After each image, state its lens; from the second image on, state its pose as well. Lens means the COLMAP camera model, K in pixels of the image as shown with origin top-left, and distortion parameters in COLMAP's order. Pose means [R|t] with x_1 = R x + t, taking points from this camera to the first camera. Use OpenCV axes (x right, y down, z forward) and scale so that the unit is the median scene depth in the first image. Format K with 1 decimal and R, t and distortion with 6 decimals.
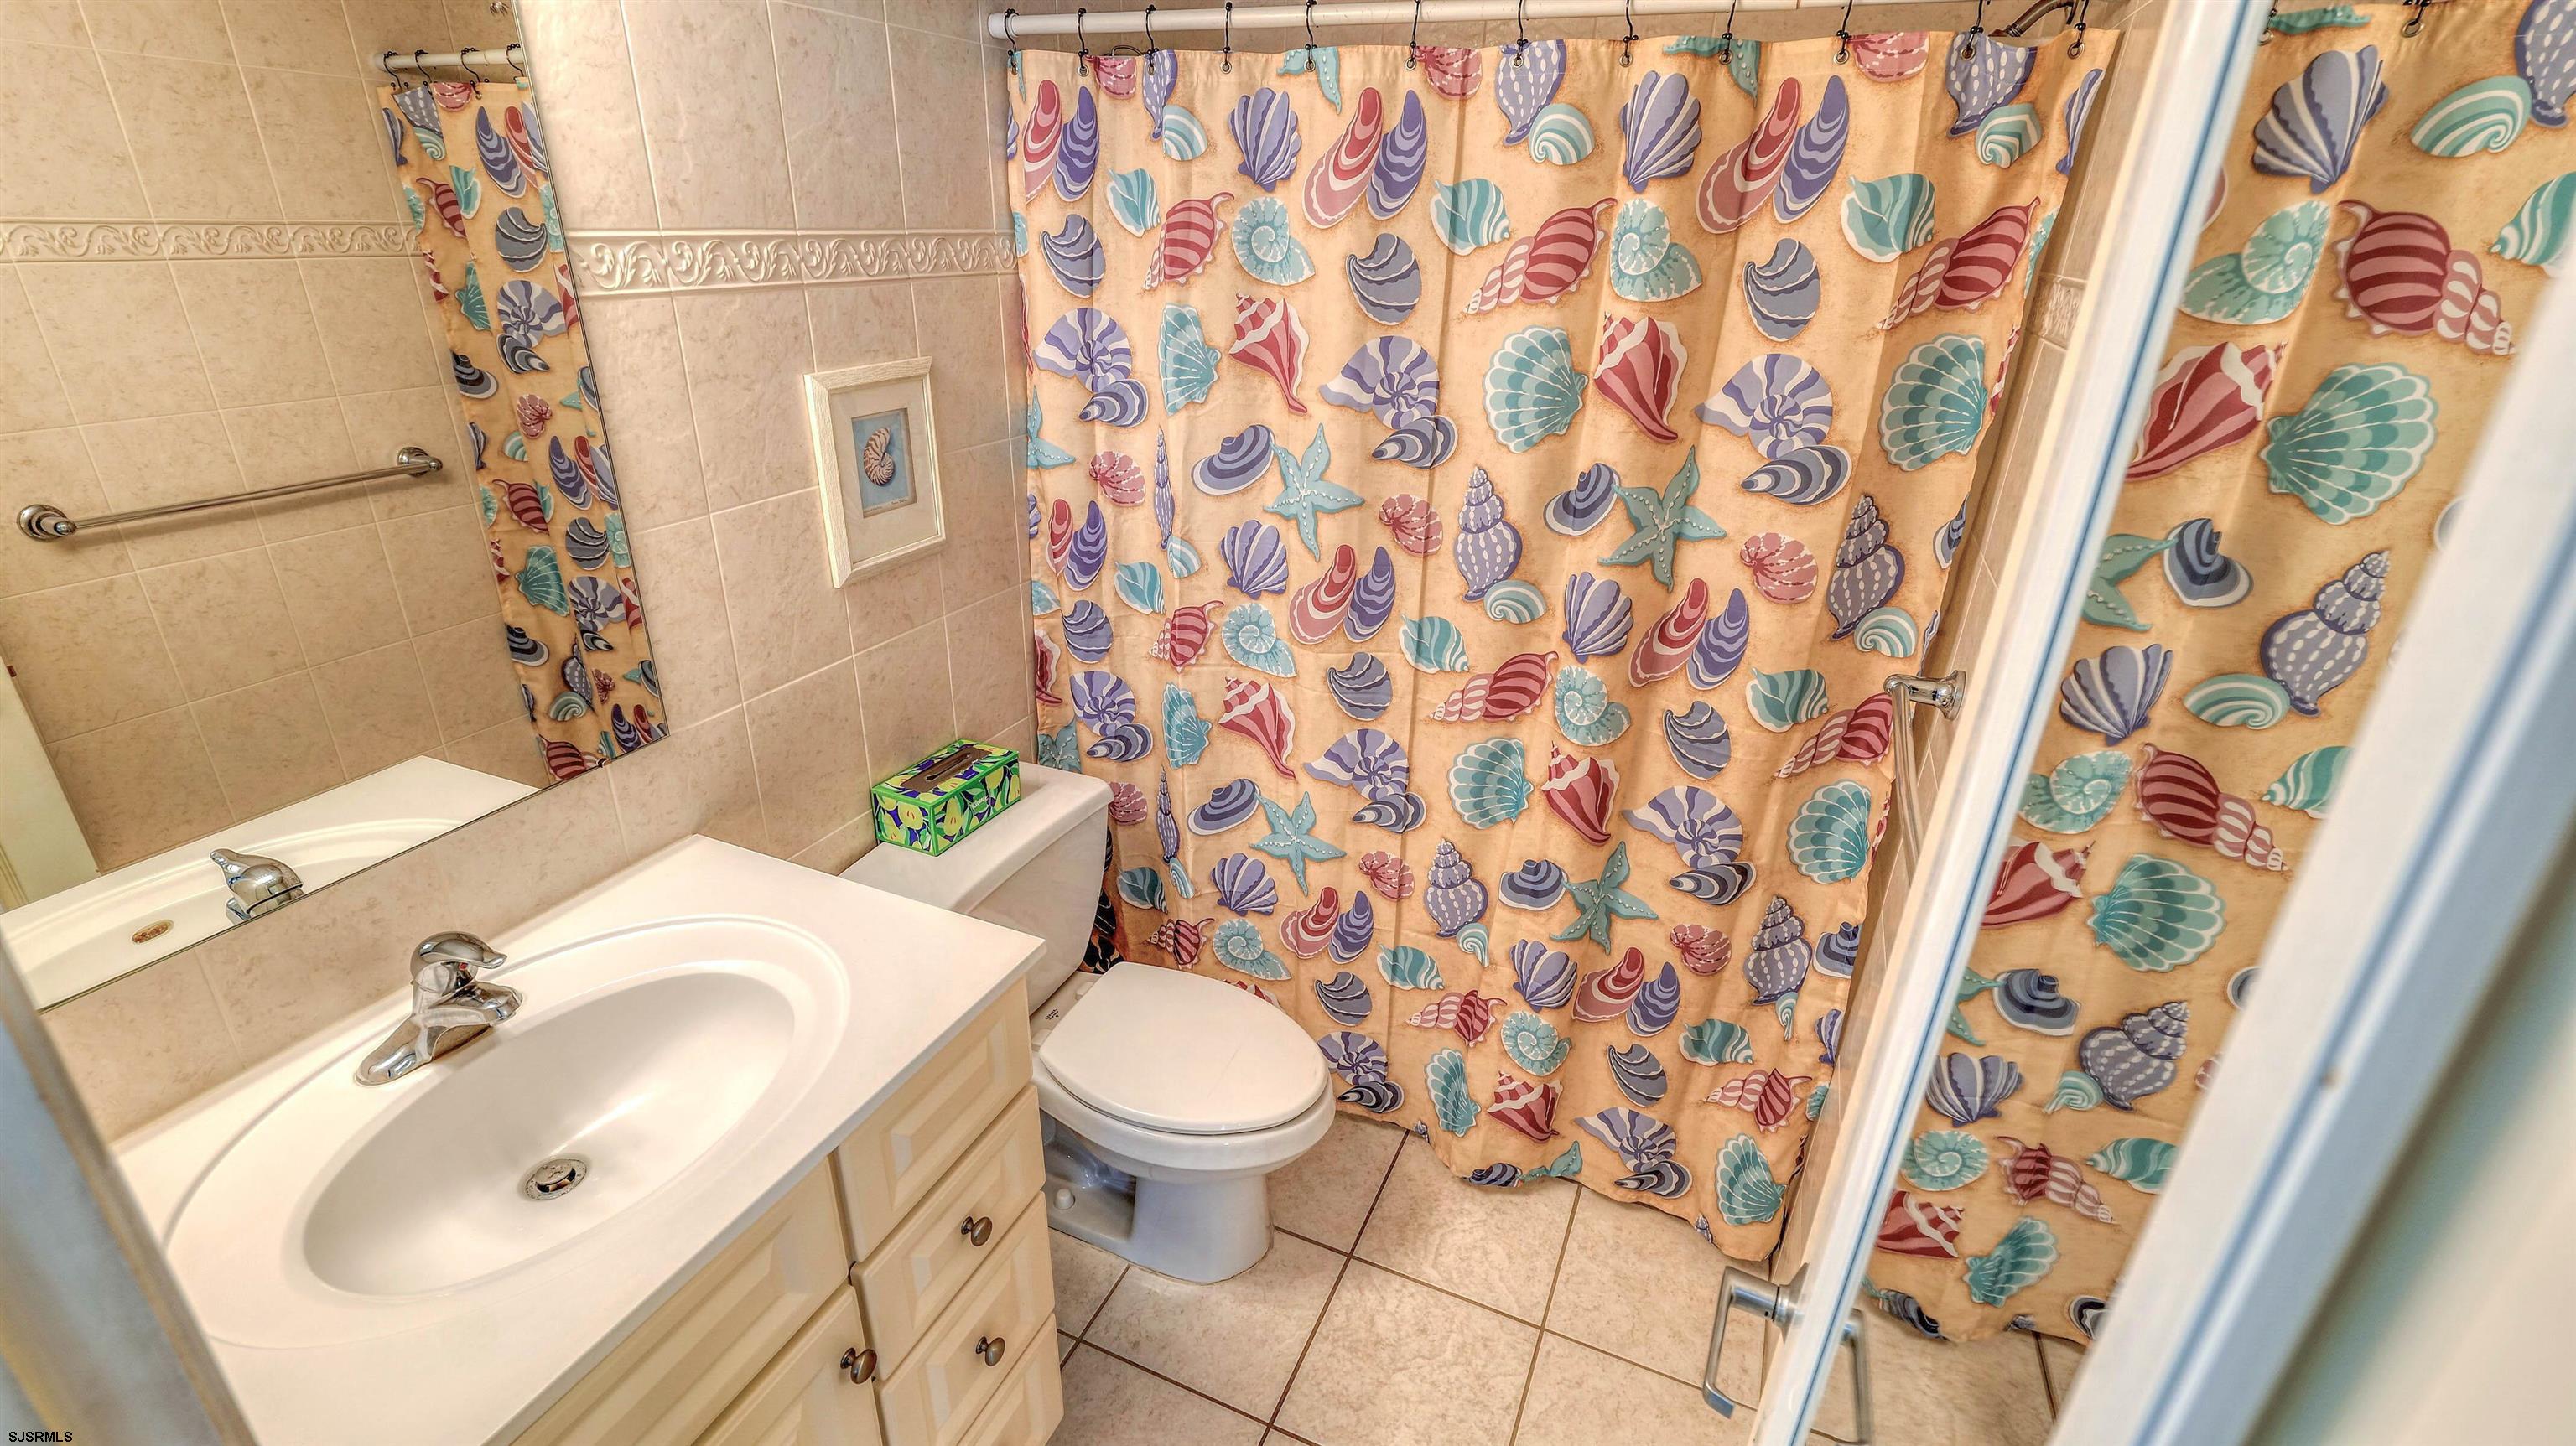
lens RADIAL K [[1147.5, 0, 1276.1], [0, 1147.5, 721.1], [0, 0, 1]] dist [-0.000093, -0.000226]
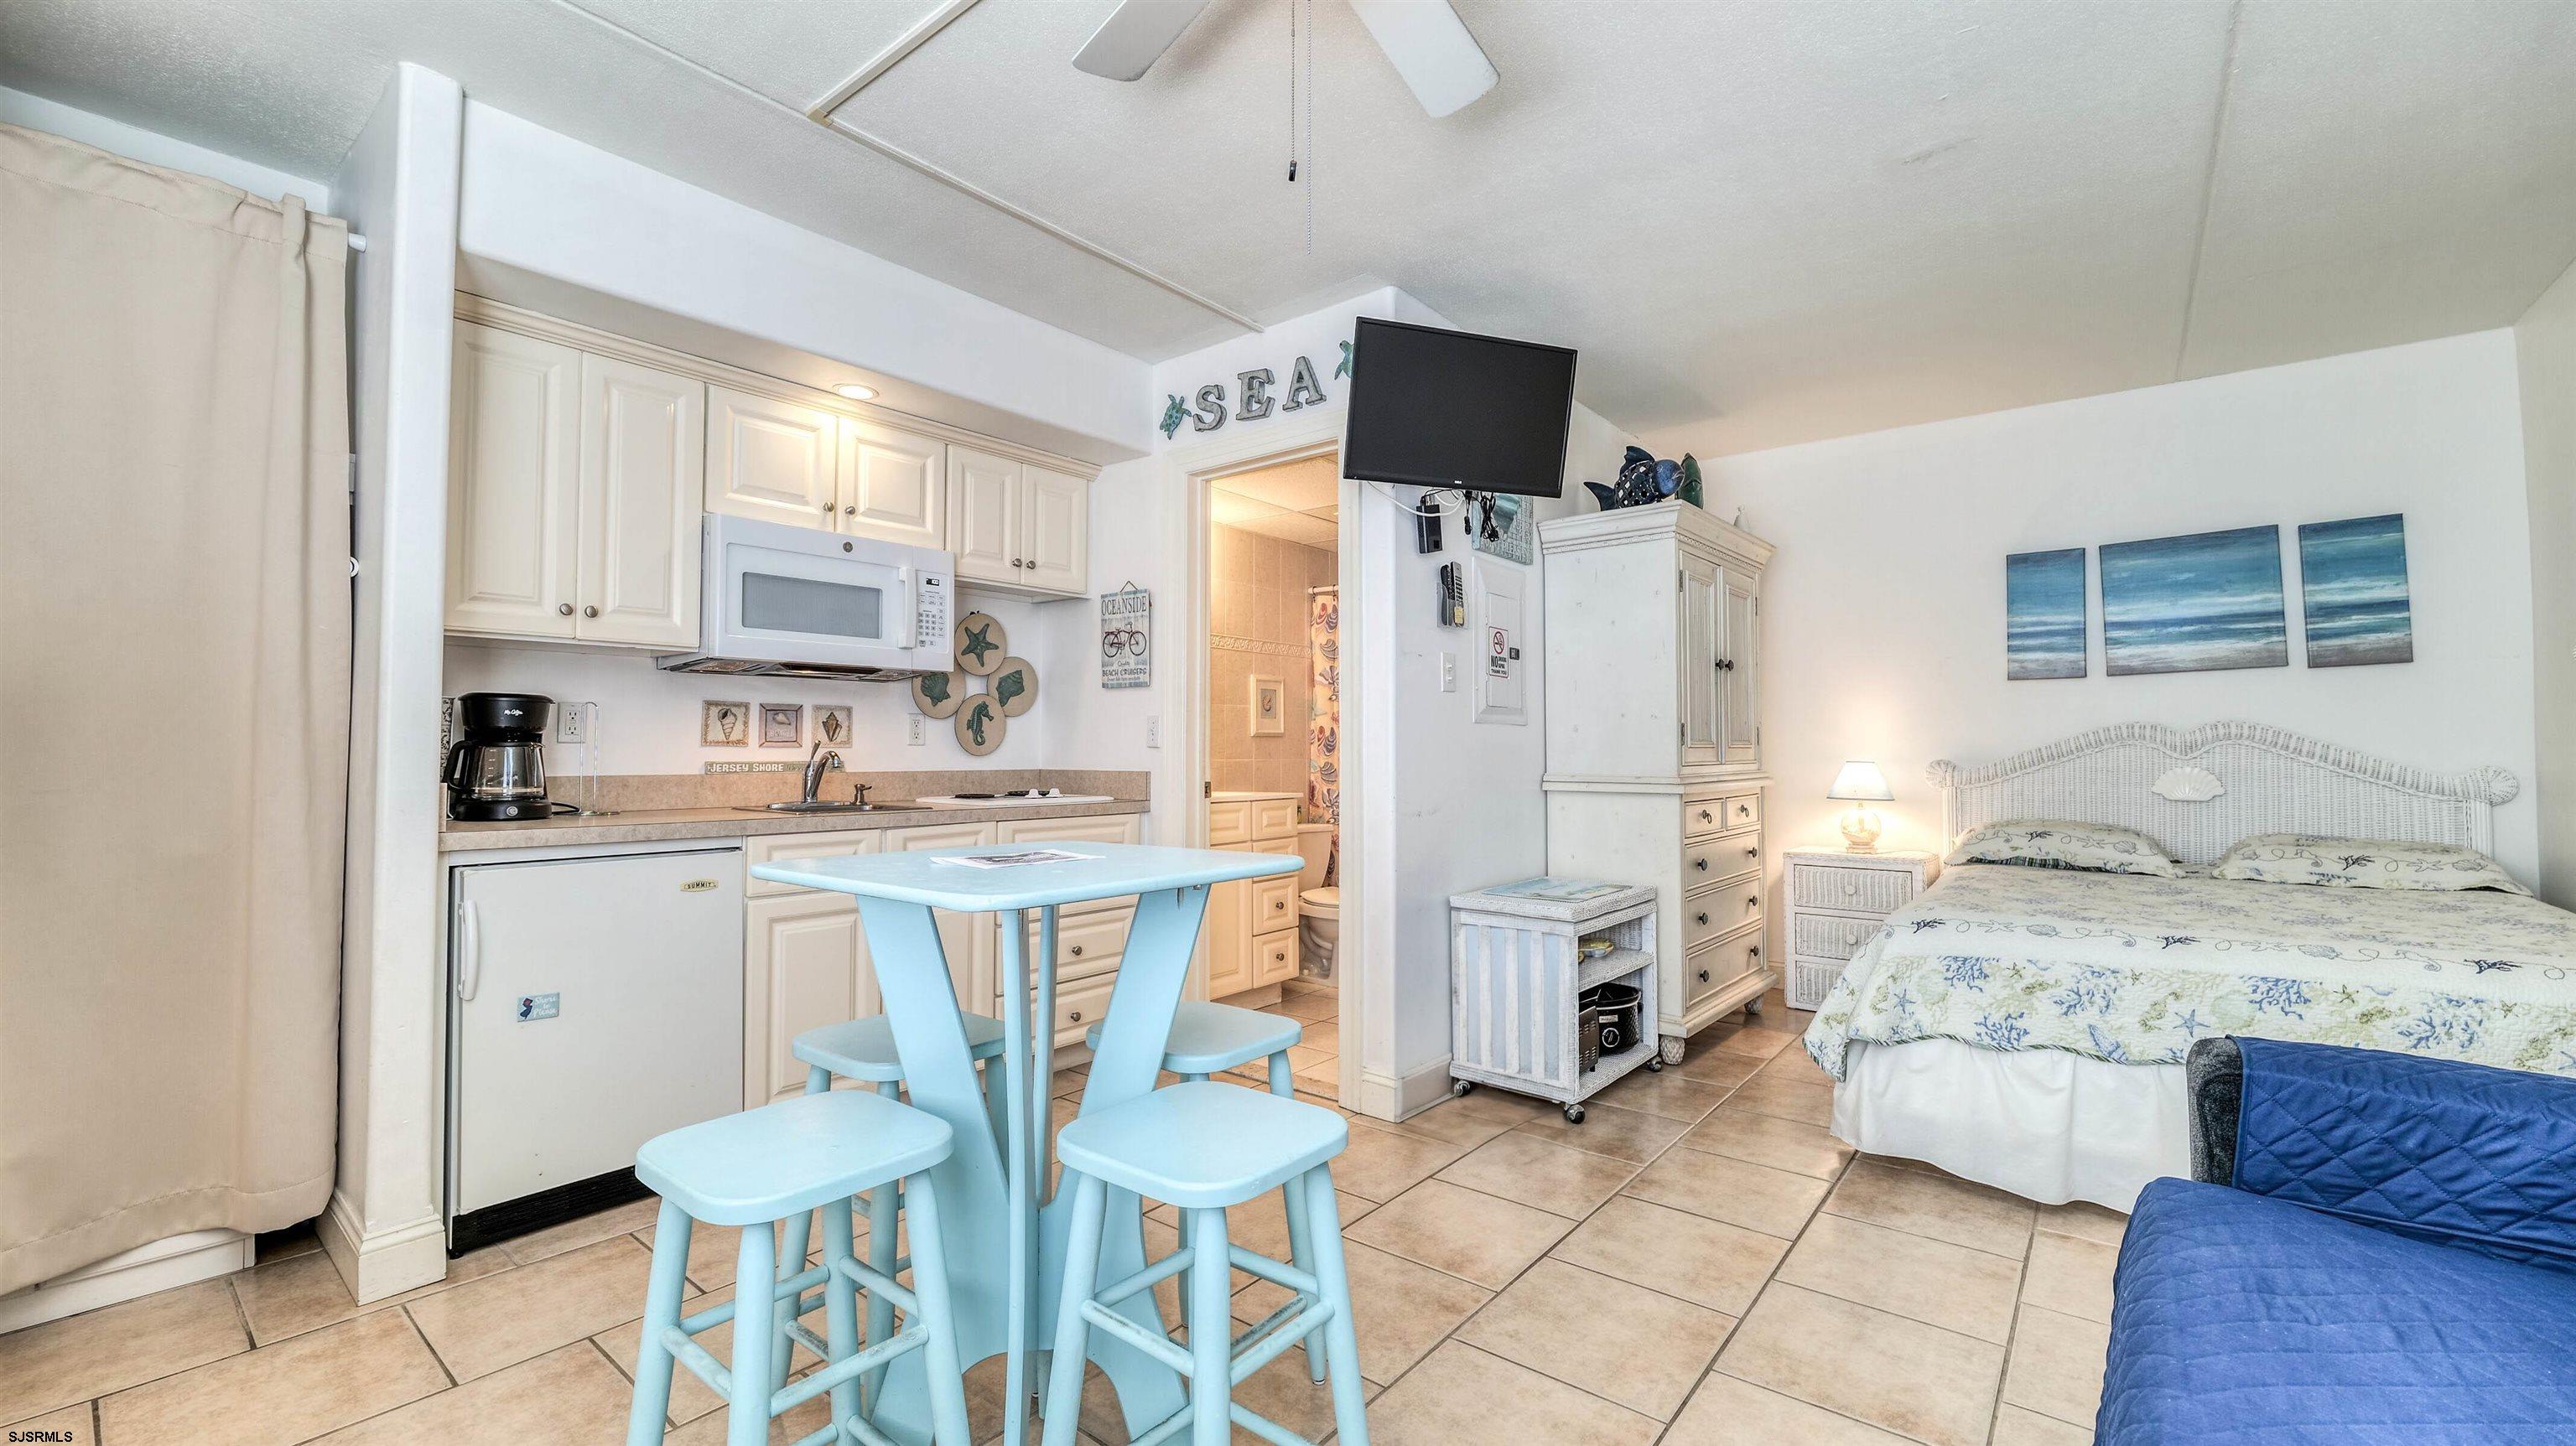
lens RADIAL K [[1041.6, 0, 1279.7], [0, 1041.6, 721.2], [0, 0, 1]] dist [-0.013842, 0.000870]
pose [[0.965026, -0.031782, -0.260220, 0.462556], [-0.084007, 0.902790, -0.421798, 1.060501], [0.248330, 0.428907, 0.868546, -1.550475]]
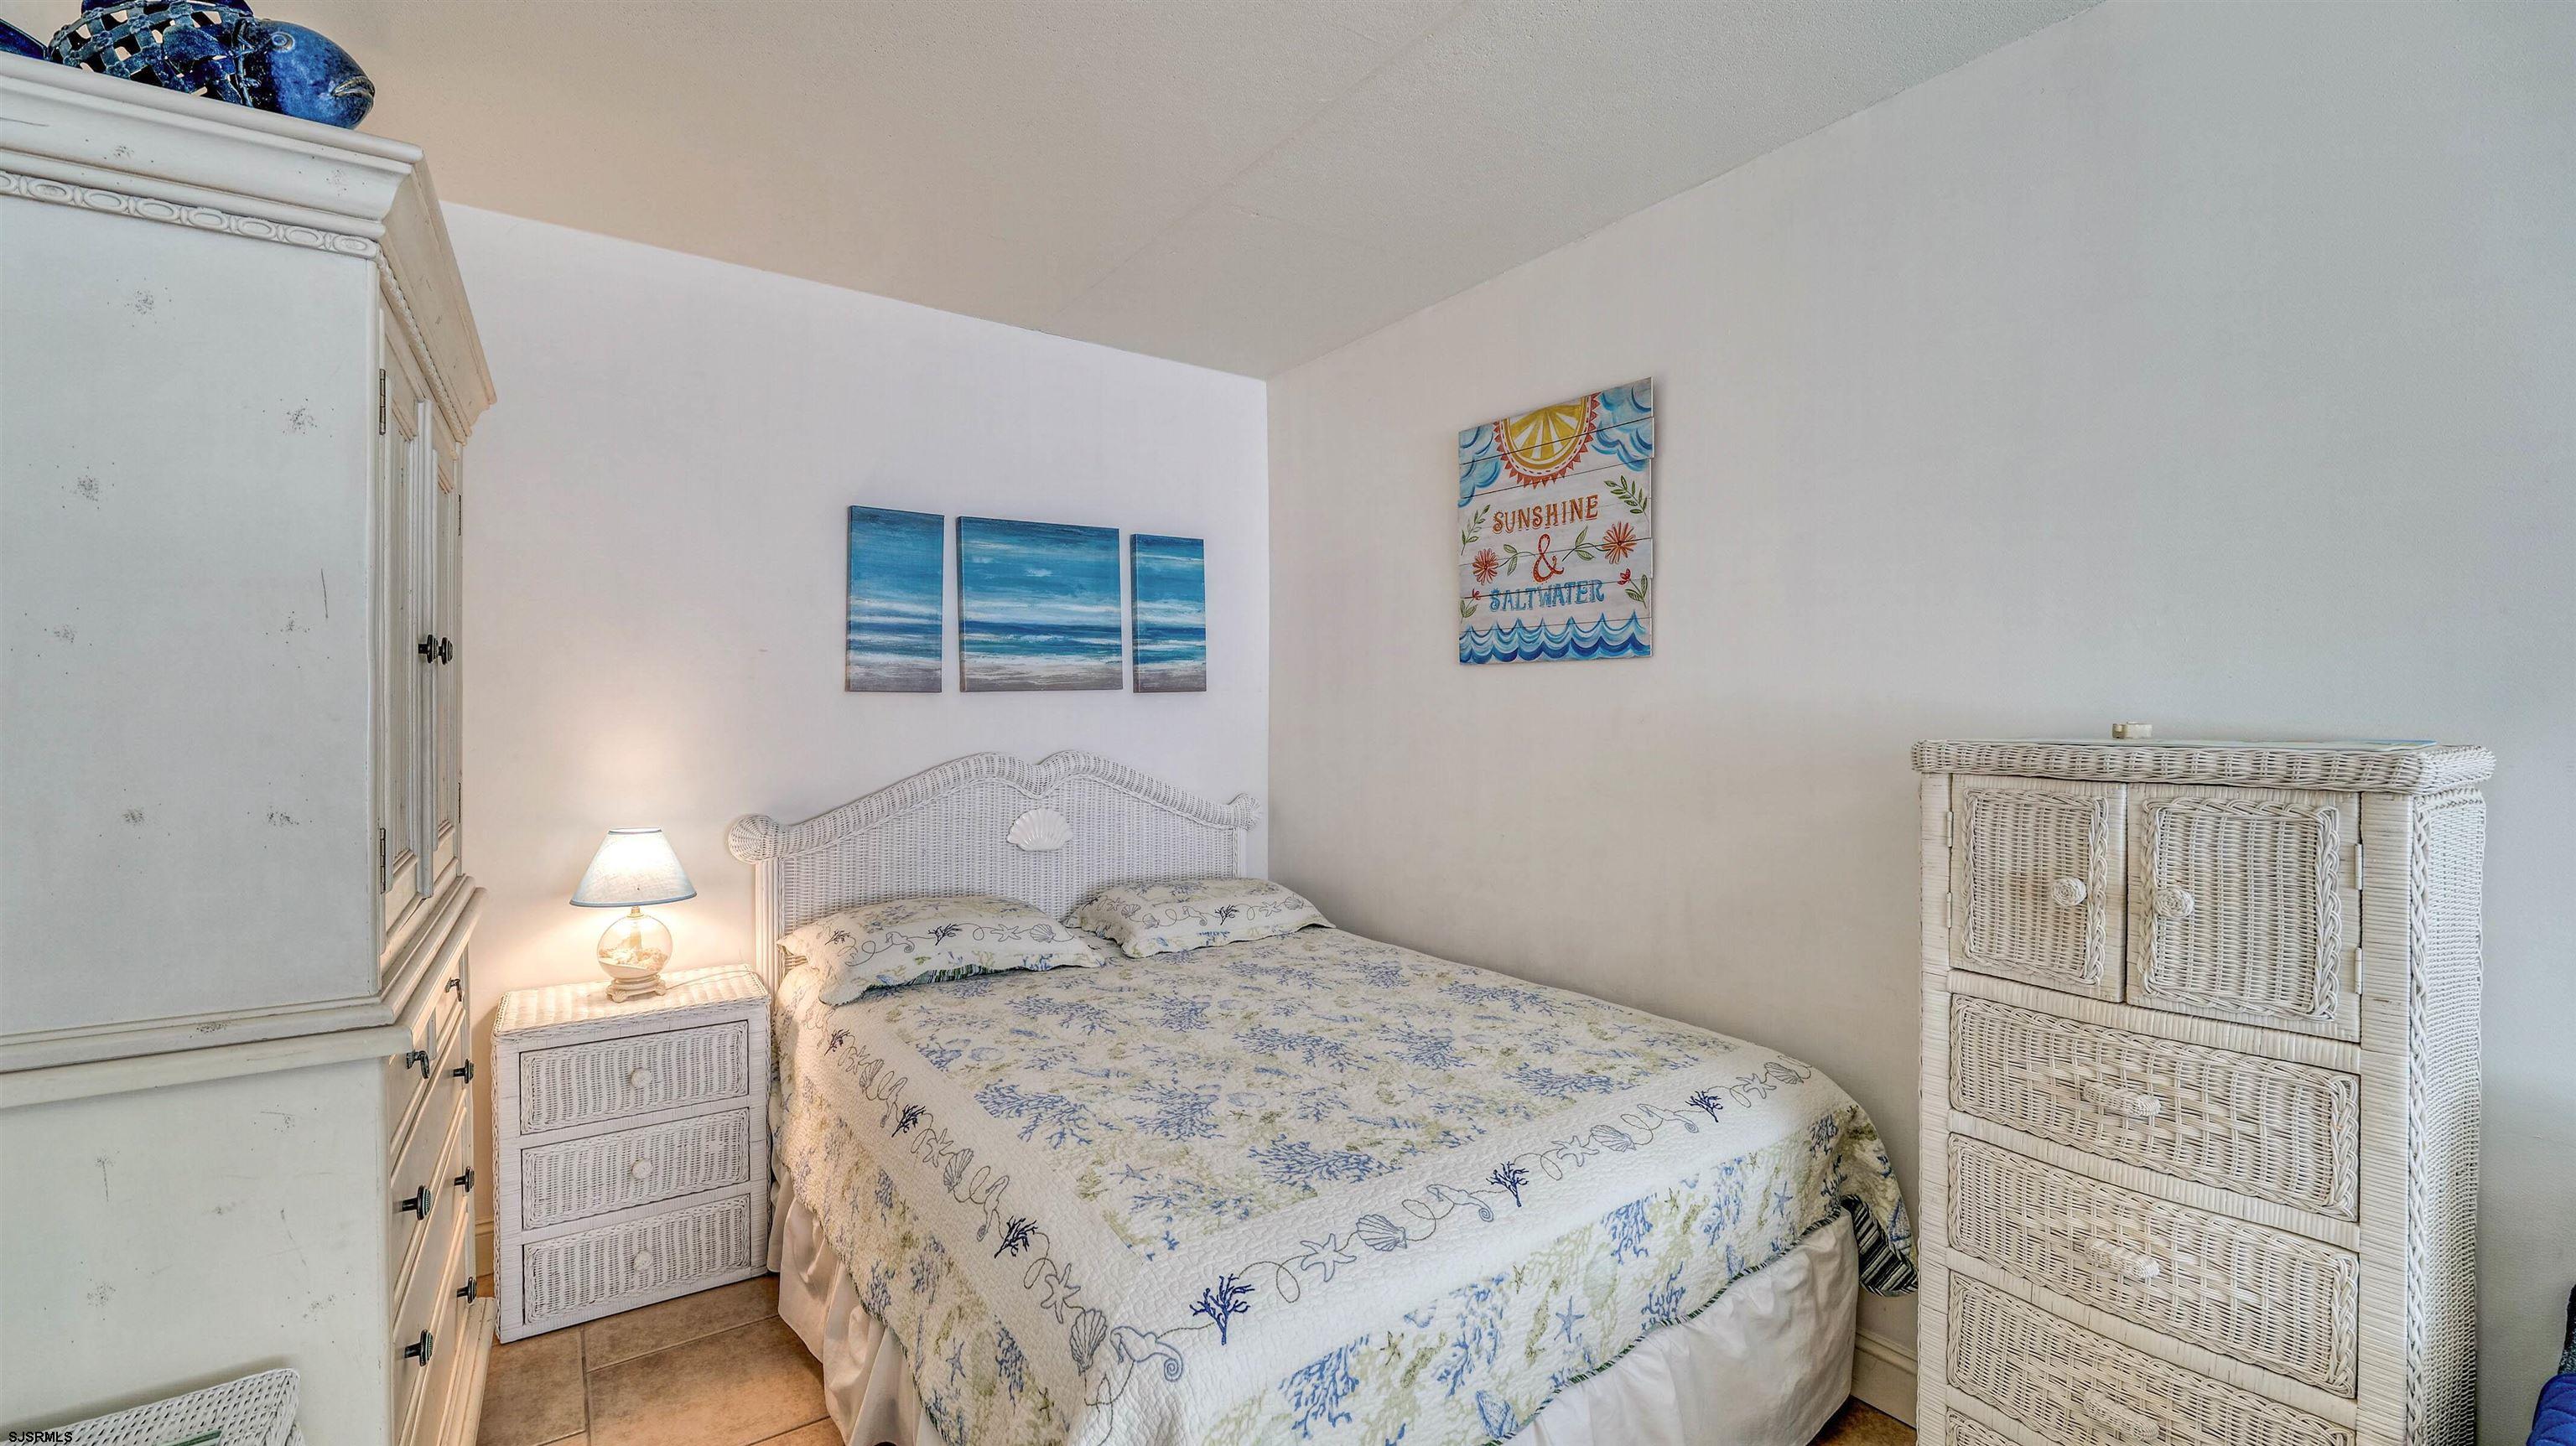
lens RADIAL K [[1041.6, 0, 1276.5], [0, 1041.6, 717.1], [0, 0, 1]] dist [-0.013842, 0.000870]
pose [[0.512993, -0.029055, 0.857901, 0.419441], [0.356732, 0.916251, -0.182282, 0.398941], [-0.780756, 0.399550, 0.480395, -0.387119]]
